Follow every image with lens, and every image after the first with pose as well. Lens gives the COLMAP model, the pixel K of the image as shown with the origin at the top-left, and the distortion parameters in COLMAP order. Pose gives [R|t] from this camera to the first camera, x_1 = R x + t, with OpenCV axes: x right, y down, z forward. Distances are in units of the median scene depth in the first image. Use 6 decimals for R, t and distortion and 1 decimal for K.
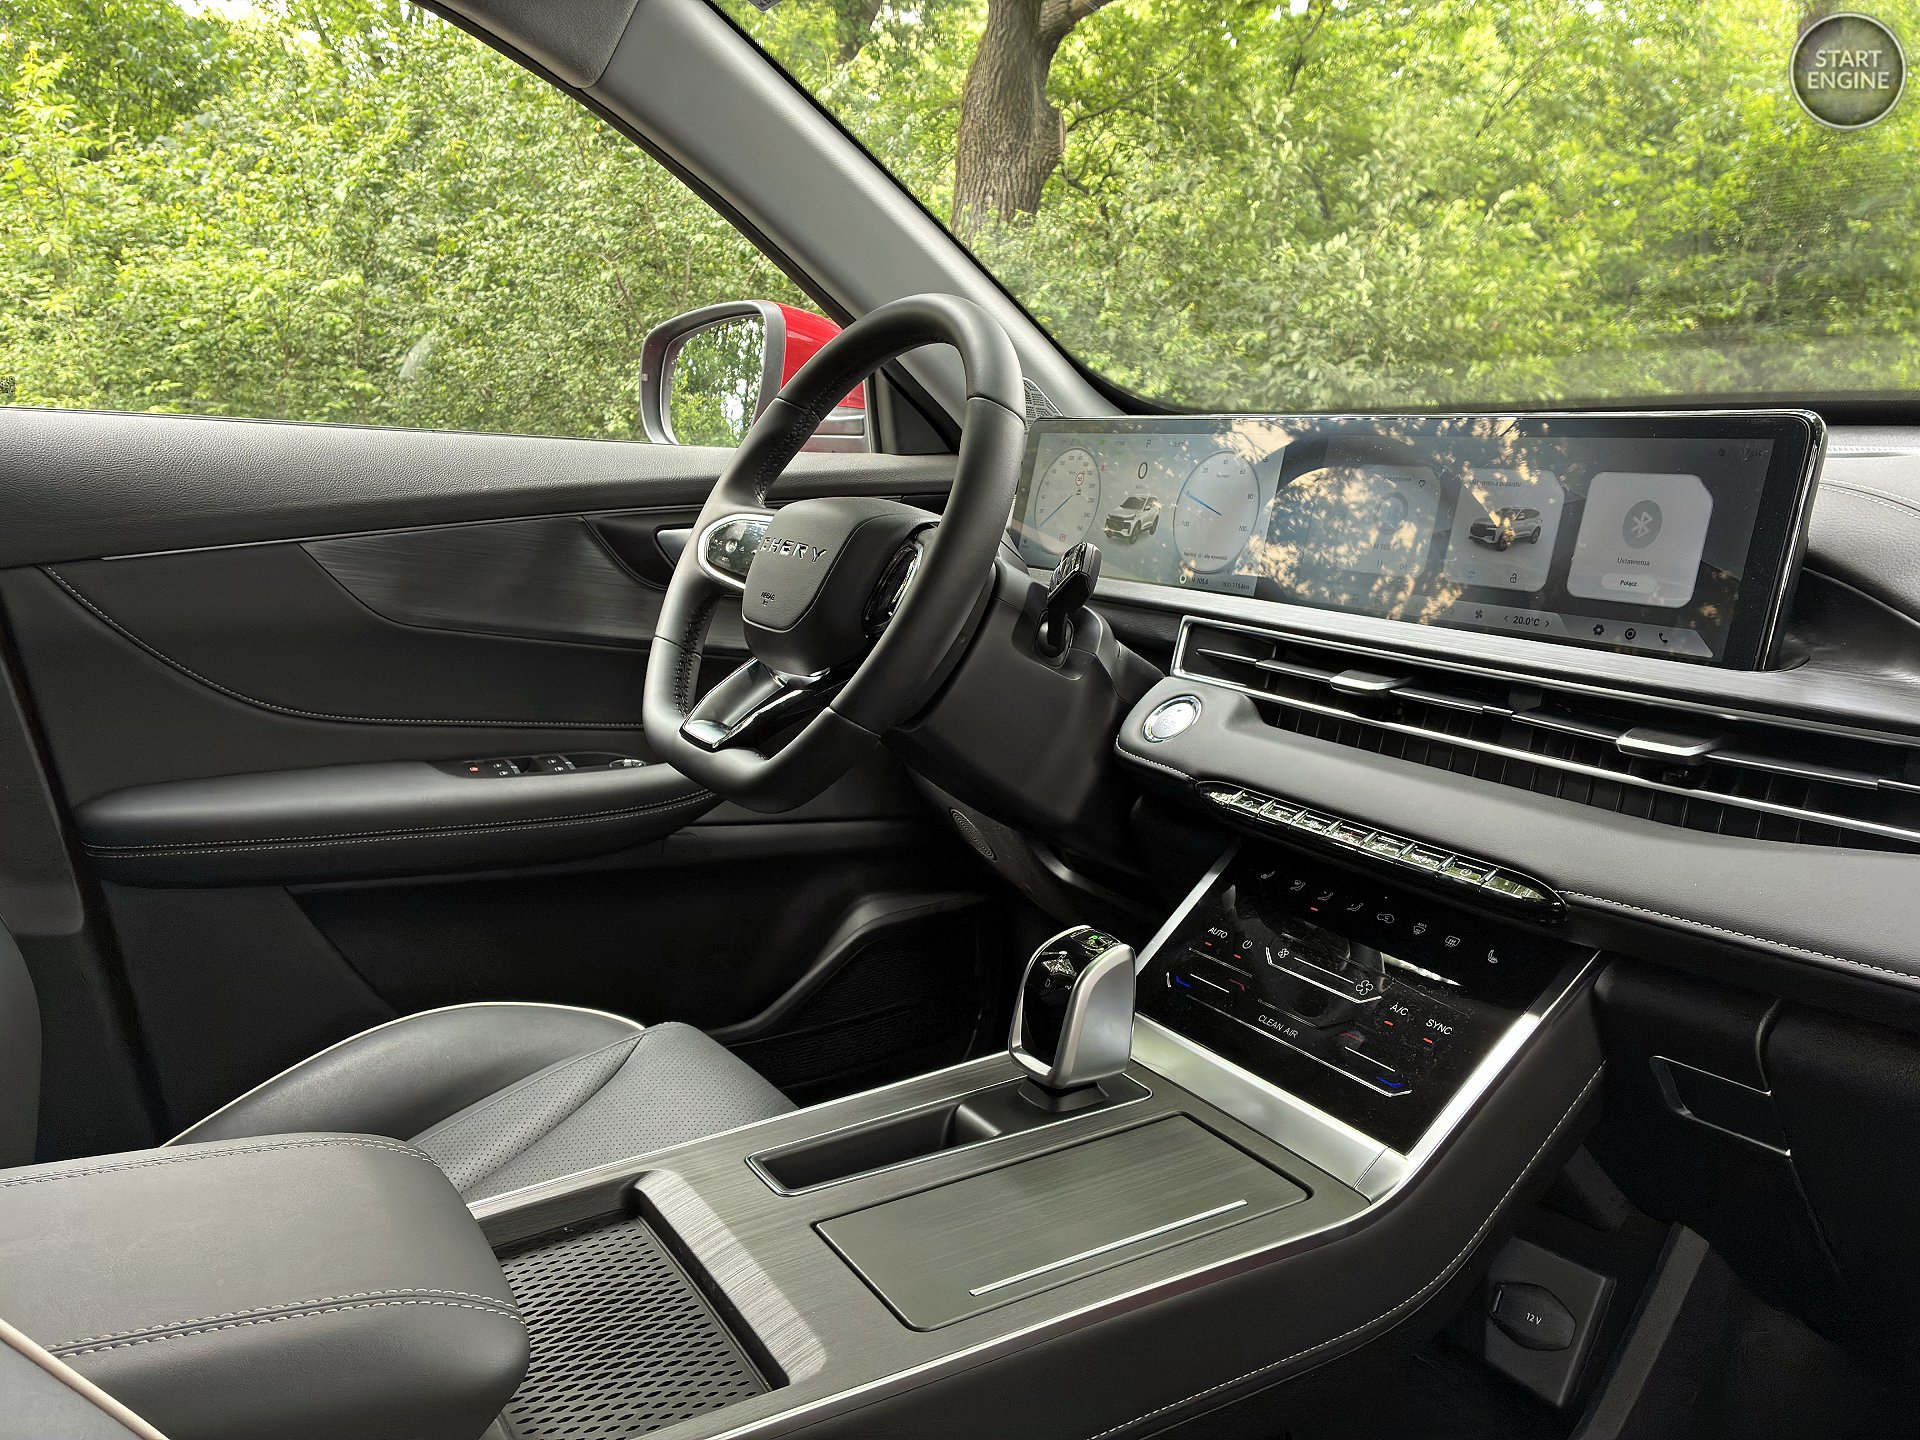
lens RADIAL K [[1453.8, 0, 959.5], [0, 1453.8, 719.9], [0, 0, 1]] dist [-0.019697, -0.003294]
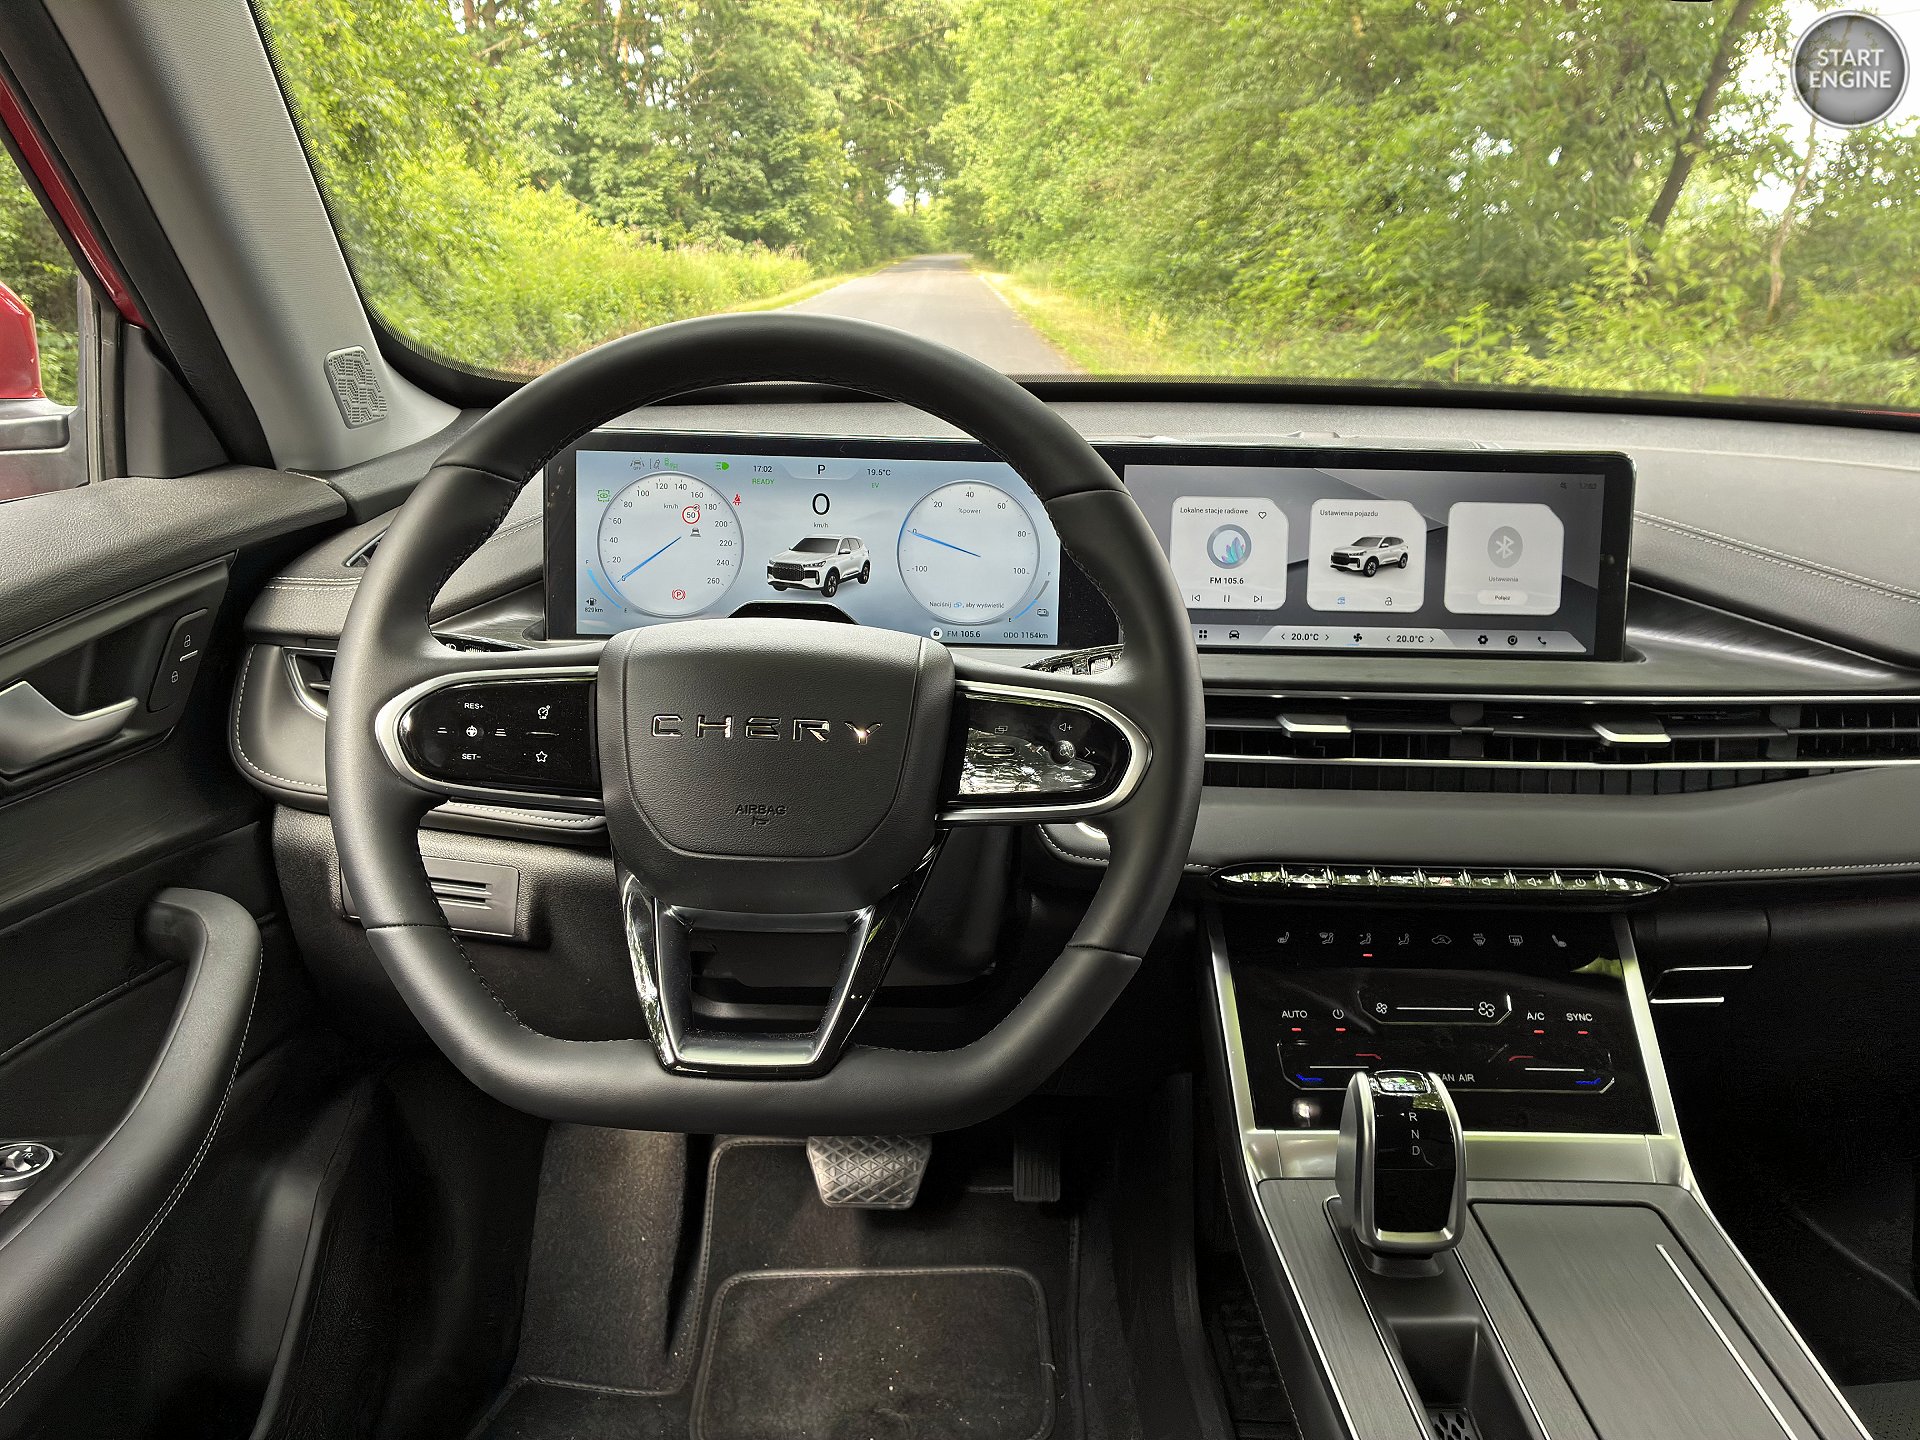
lens RADIAL K [[1453.8, 0, 960.8], [0, 1453.8, 720.5], [0, 0, 1]] dist [-0.019697, -0.003294]
pose [[0.504535, -0.197467, 0.840507, -0.739501], [0.147628, 0.978889, 0.141360, -0.220965], [-0.850677, 0.052761, 0.523035, 0.744506]]
